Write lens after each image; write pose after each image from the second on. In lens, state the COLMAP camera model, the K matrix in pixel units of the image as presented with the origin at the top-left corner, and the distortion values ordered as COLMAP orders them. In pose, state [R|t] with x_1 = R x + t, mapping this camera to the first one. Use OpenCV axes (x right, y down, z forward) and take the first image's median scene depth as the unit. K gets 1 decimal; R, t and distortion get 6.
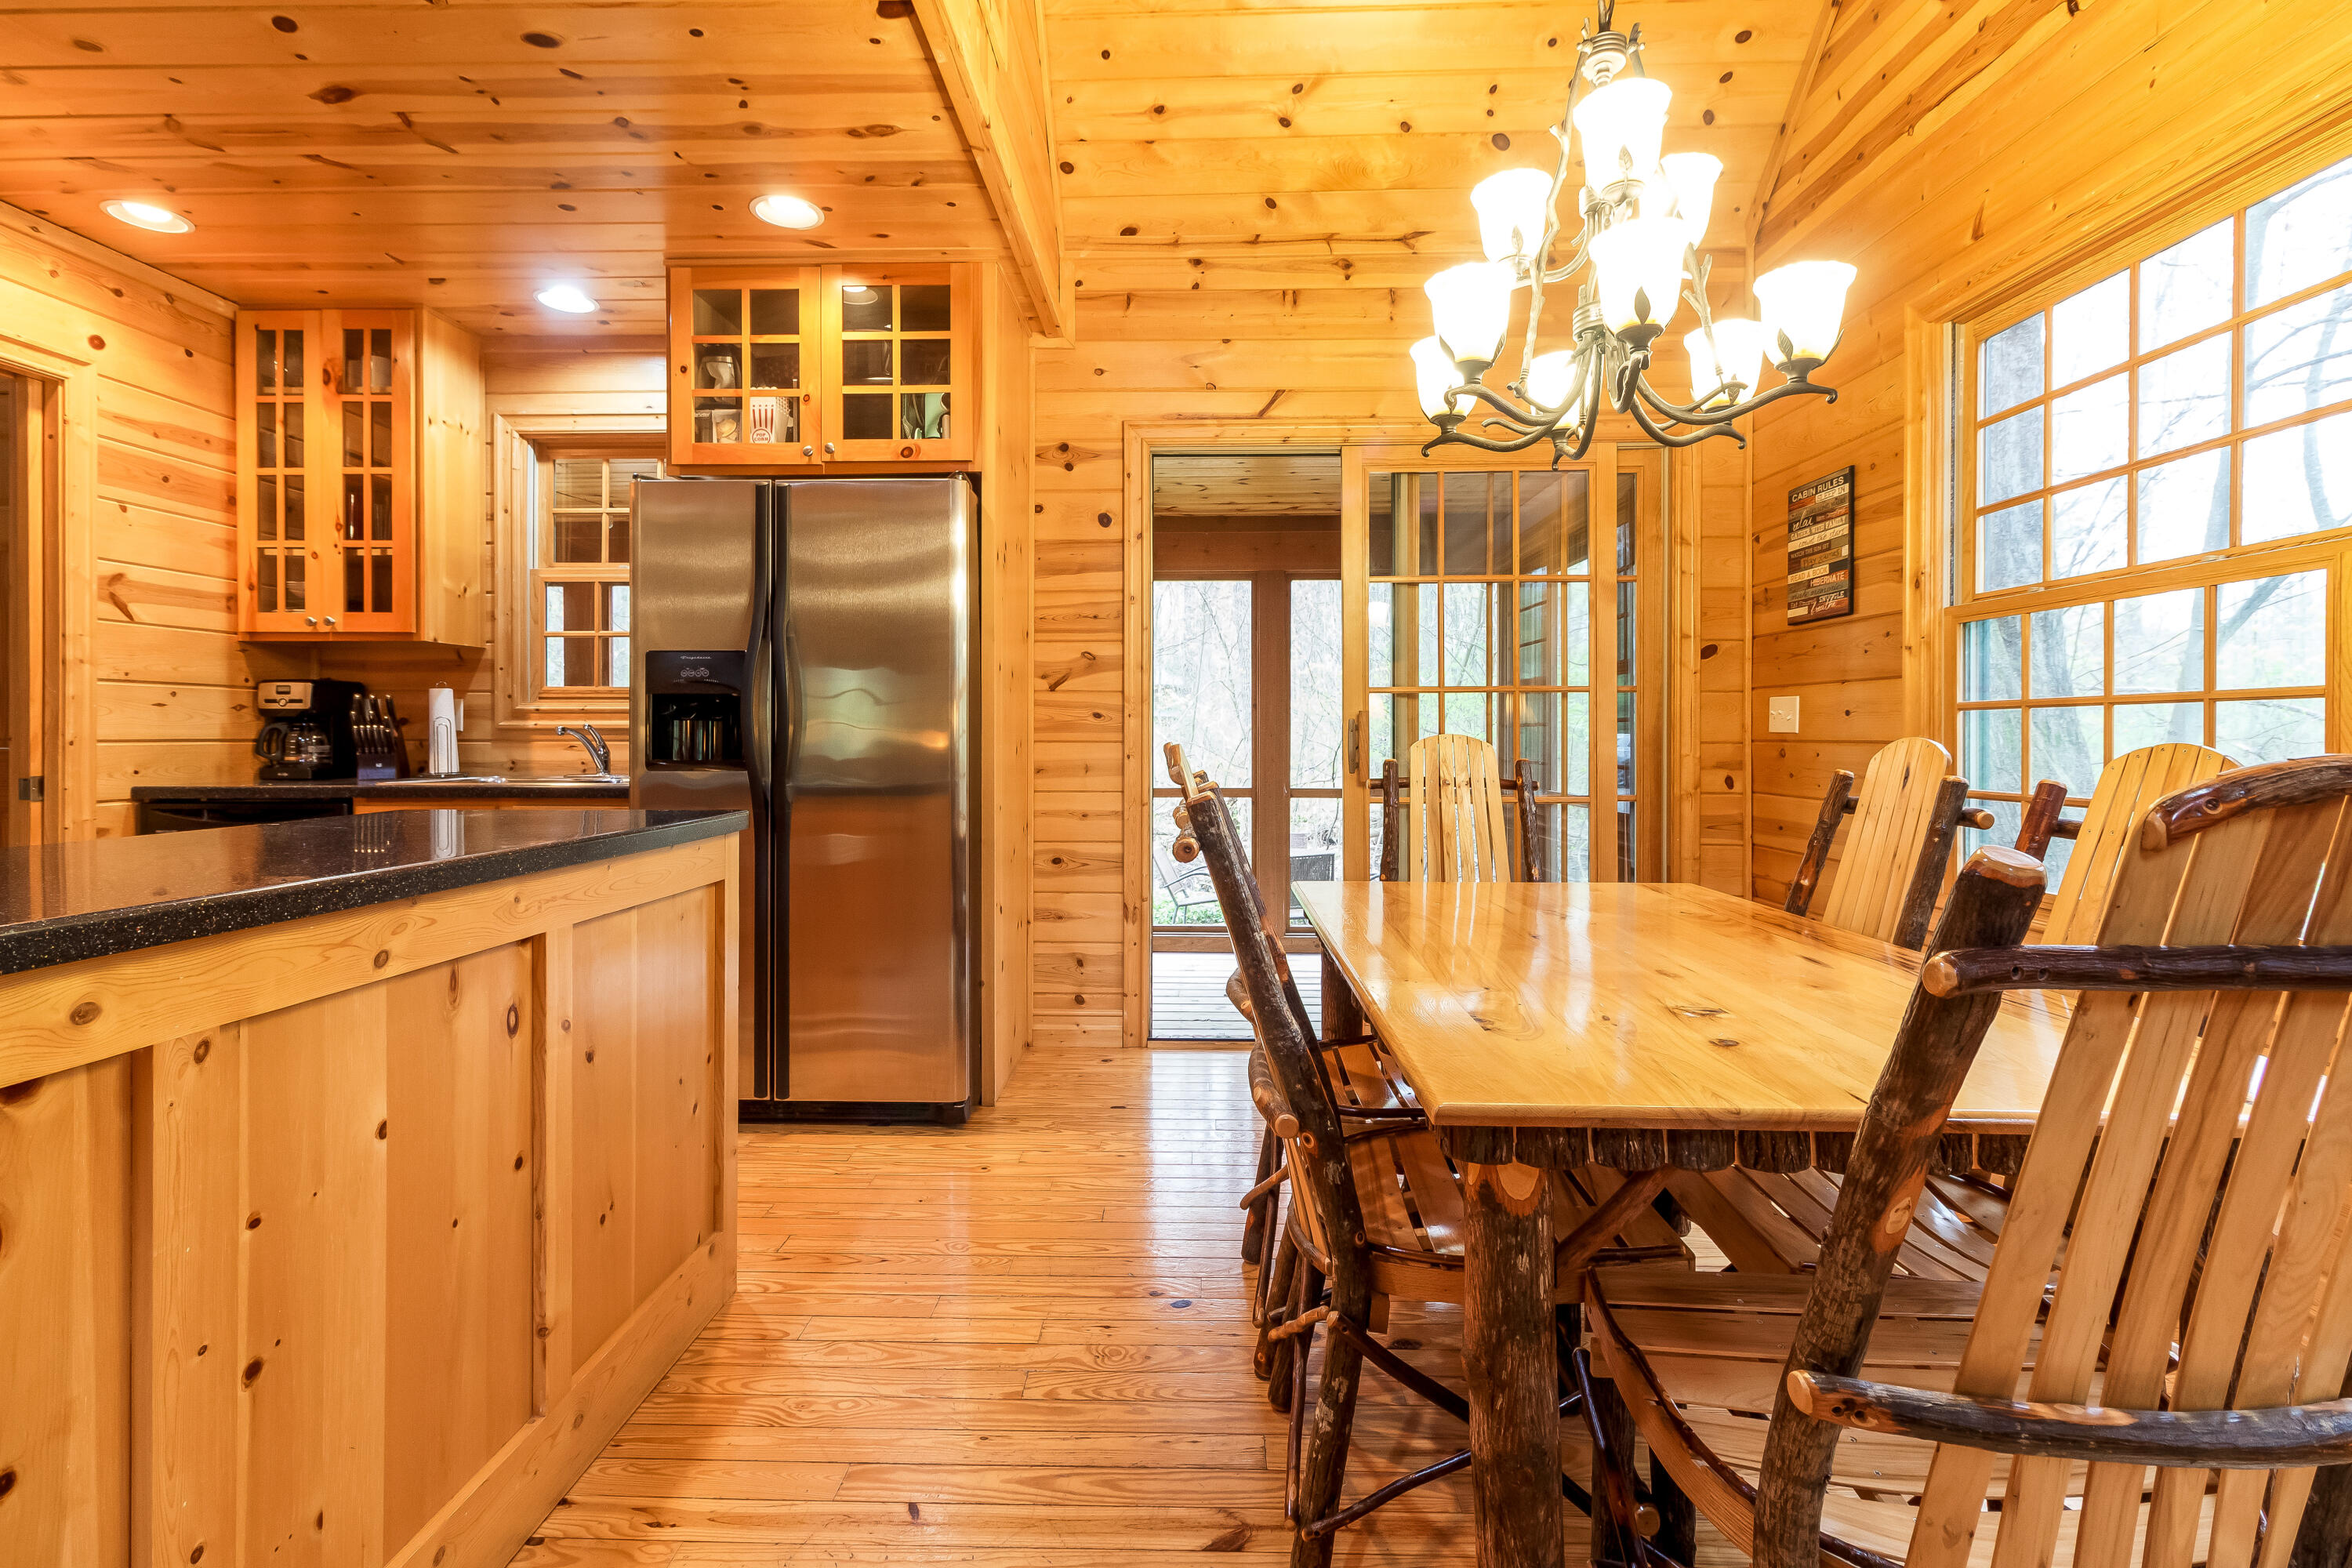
lens RADIAL K [[1099.0, 0, 1163.7], [0, 1099.0, 736.9], [0, 0, 1]] dist [0.005001, -0.000874]
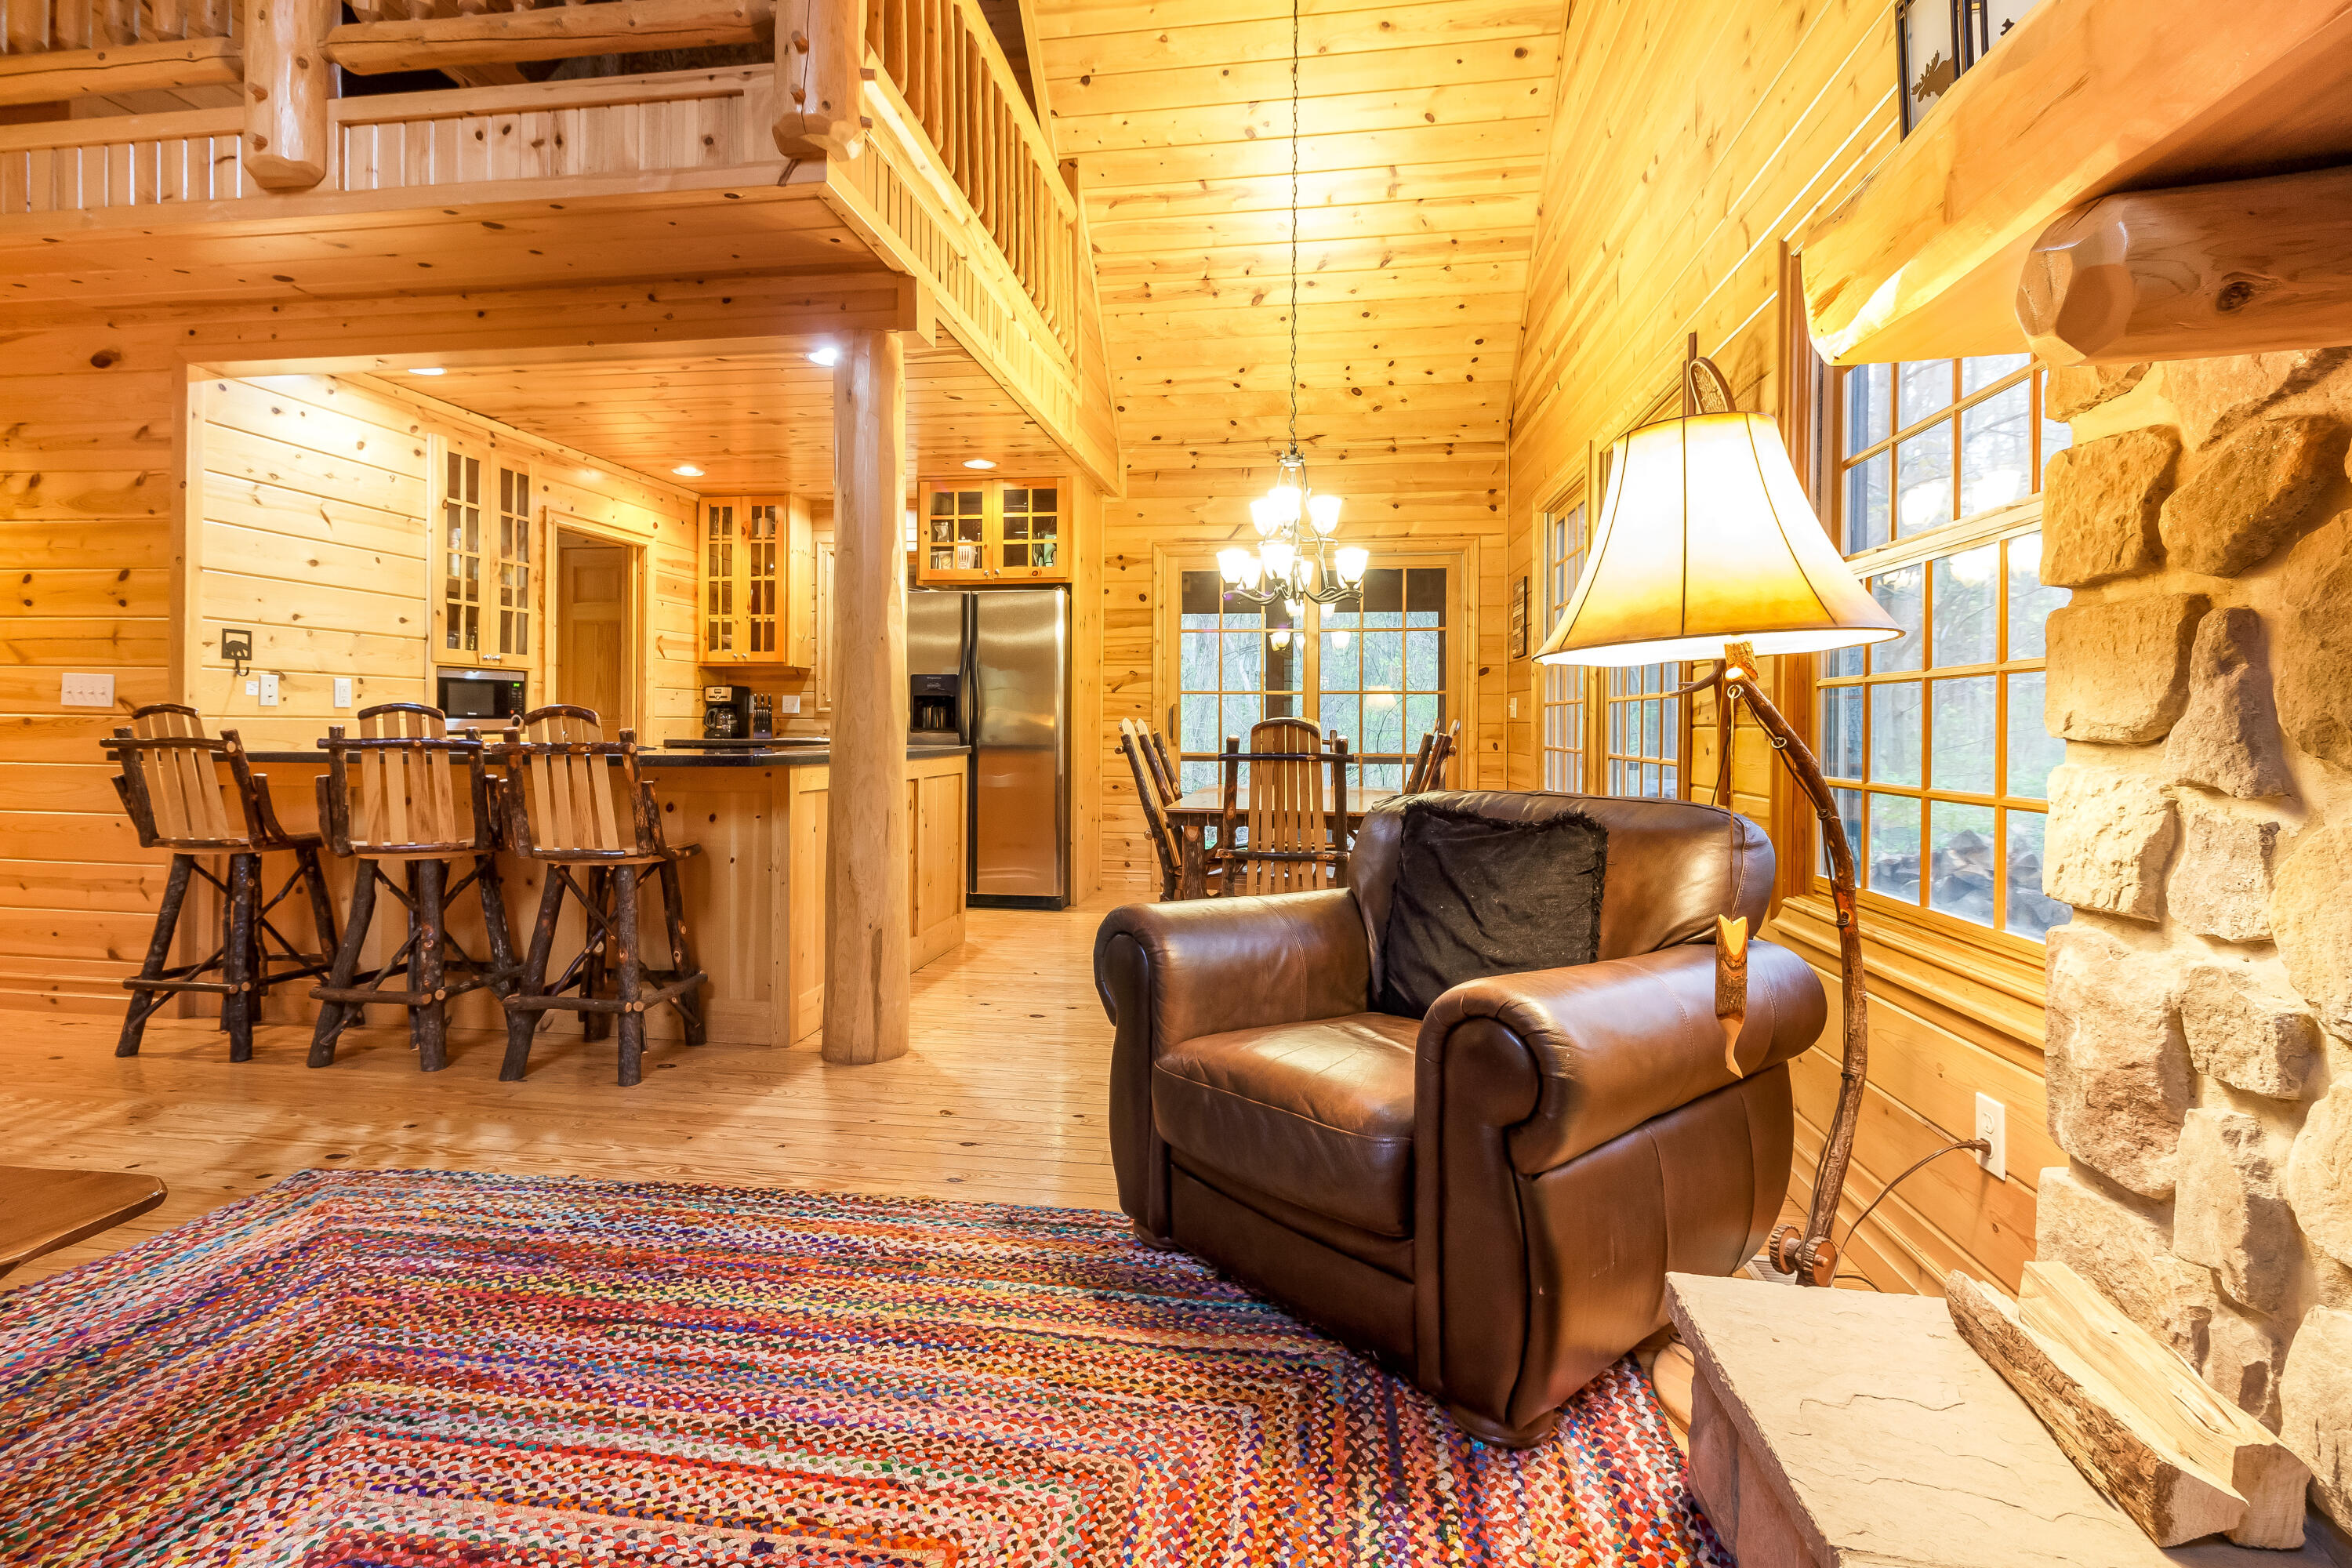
lens RADIAL K [[1099.0, 0, 1156.4], [0, 1099.0, 725.0], [0, 0, 1]] dist [0.005001, -0.000874]
pose [[0.992894, 0.006756, -0.118810, 0.215913], [-0.006757, 0.999977, 0.000393, 0.011943], [0.118810, 0.000413, 0.992917, -0.917458]]
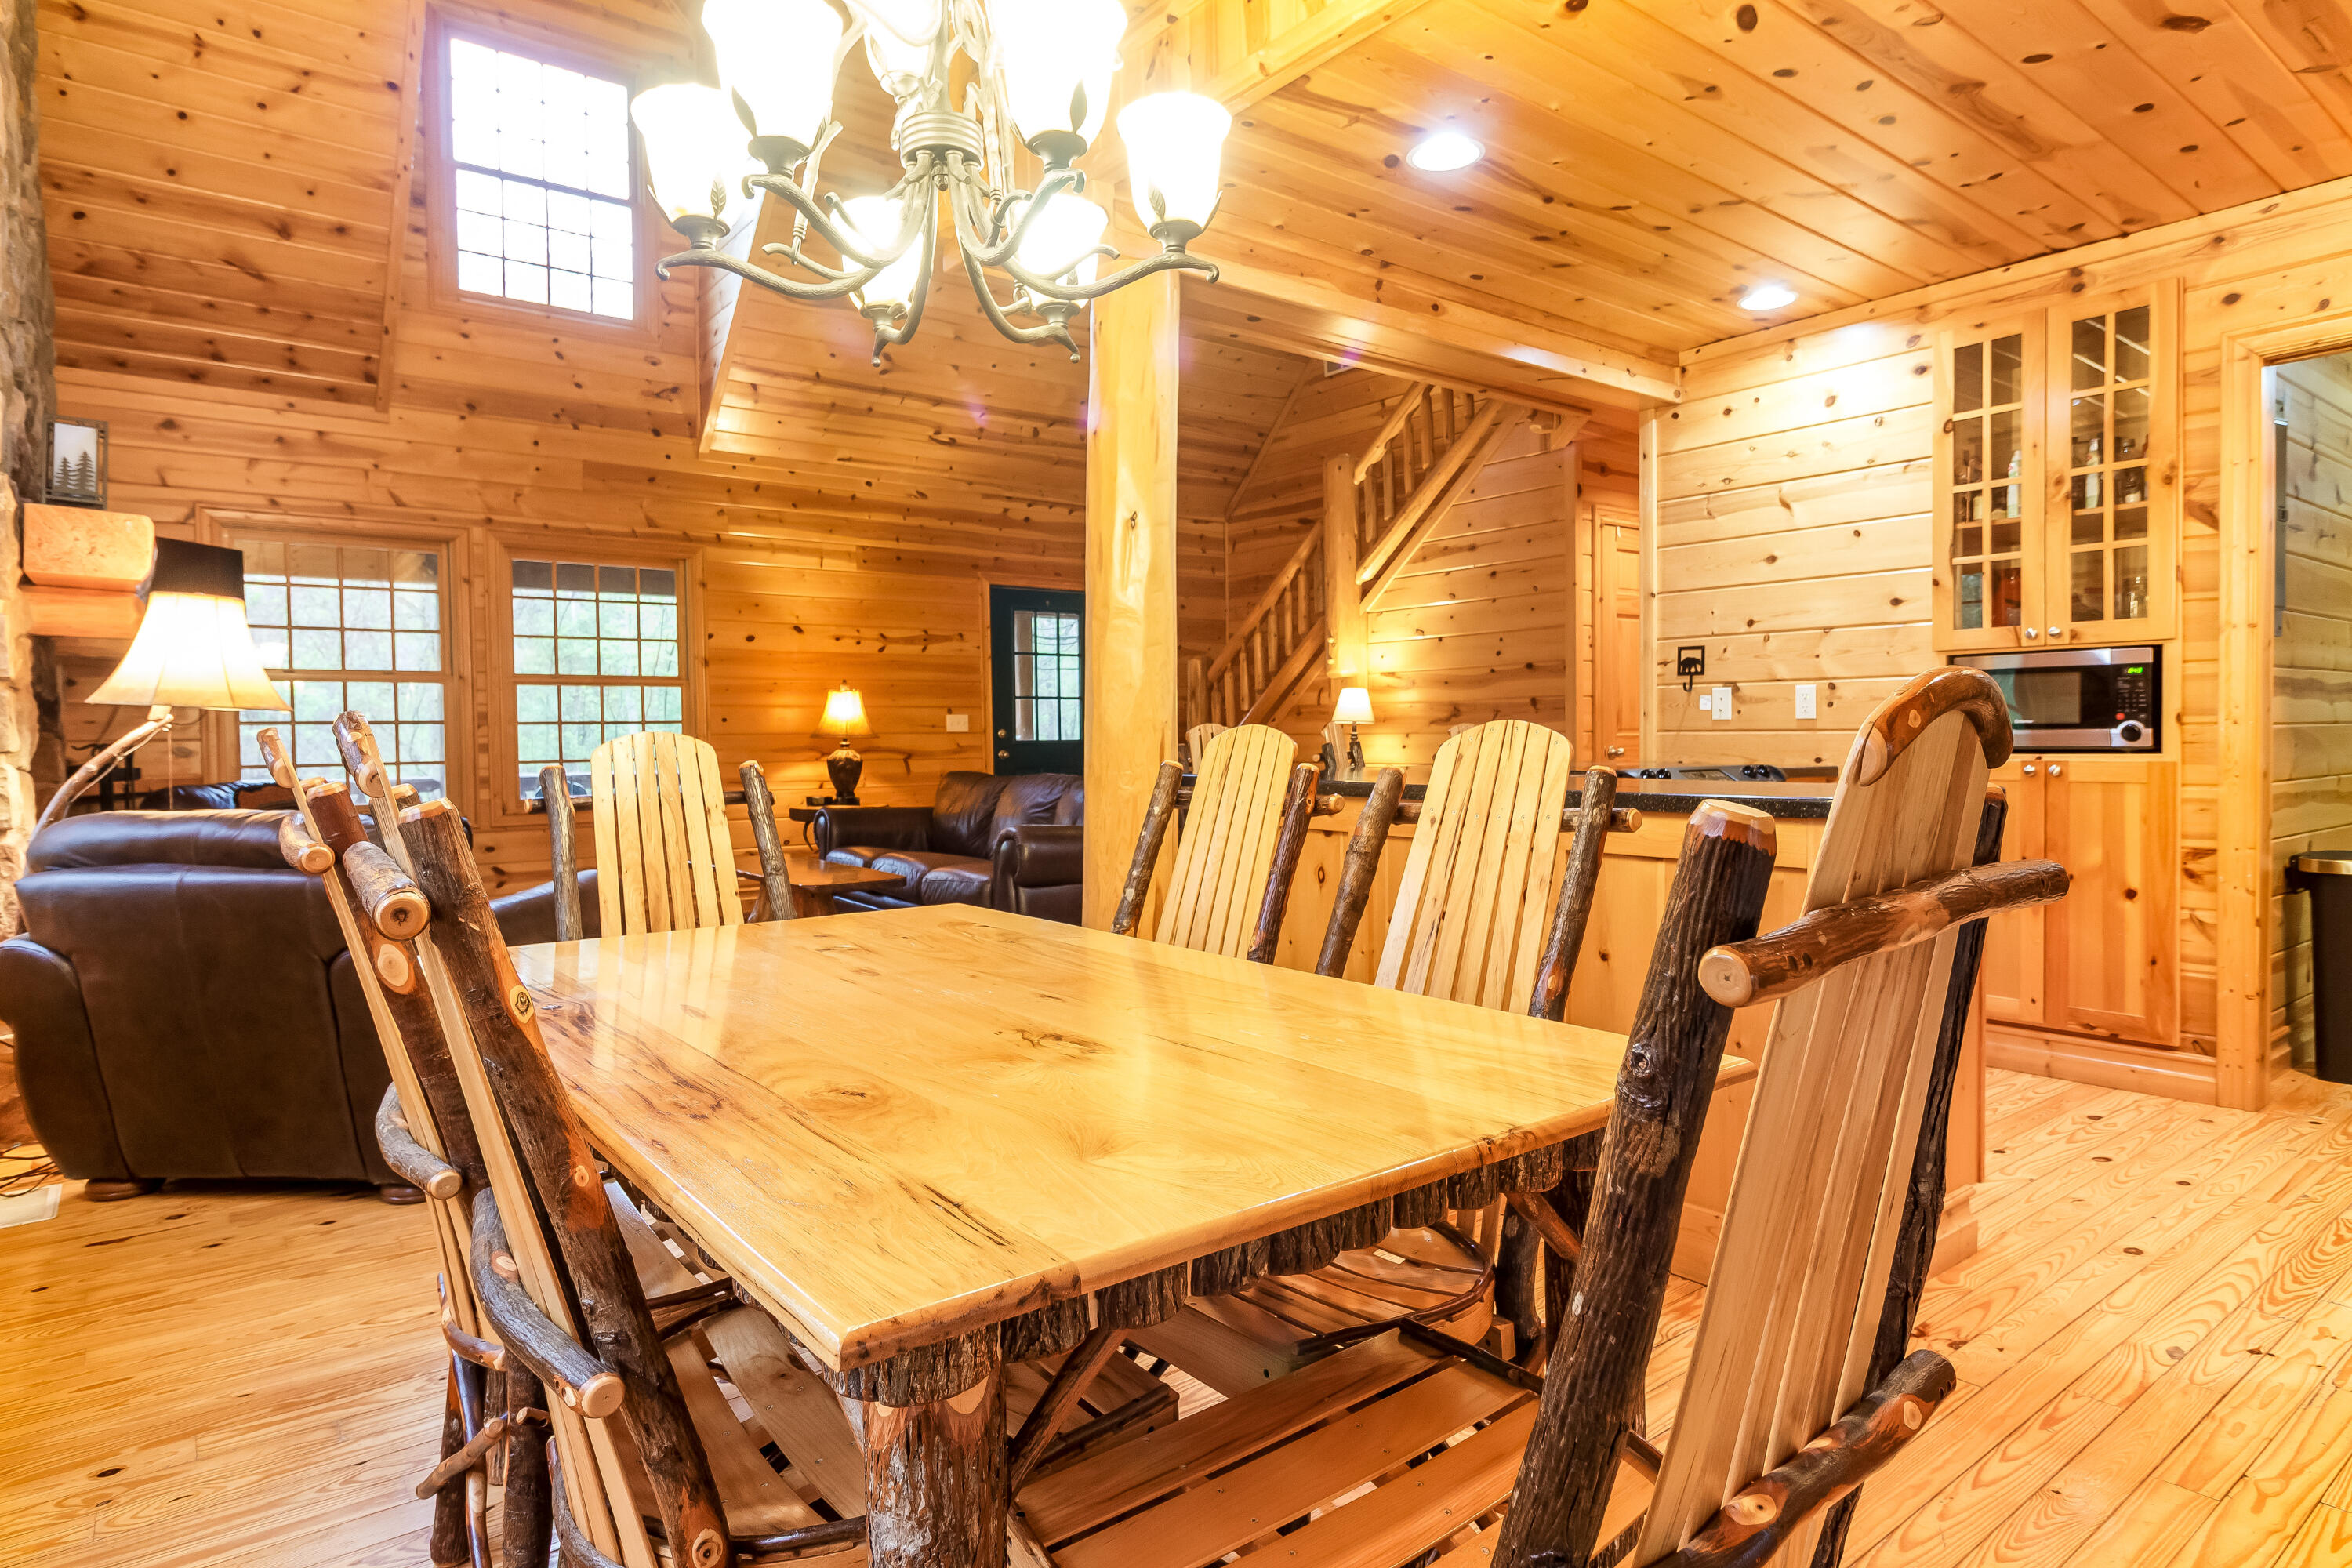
lens RADIAL K [[1323.1, 0, 1152.4], [0, 1323.1, 755.5], [0, 0, 1]] dist [0.006772, 0.000384]
pose [[-0.781277, 0.015647, -0.623988, 0.473923], [0.007861, 0.999853, 0.015229, 0.009469], [0.624135, 0.006993, -0.781286, 0.995809]]
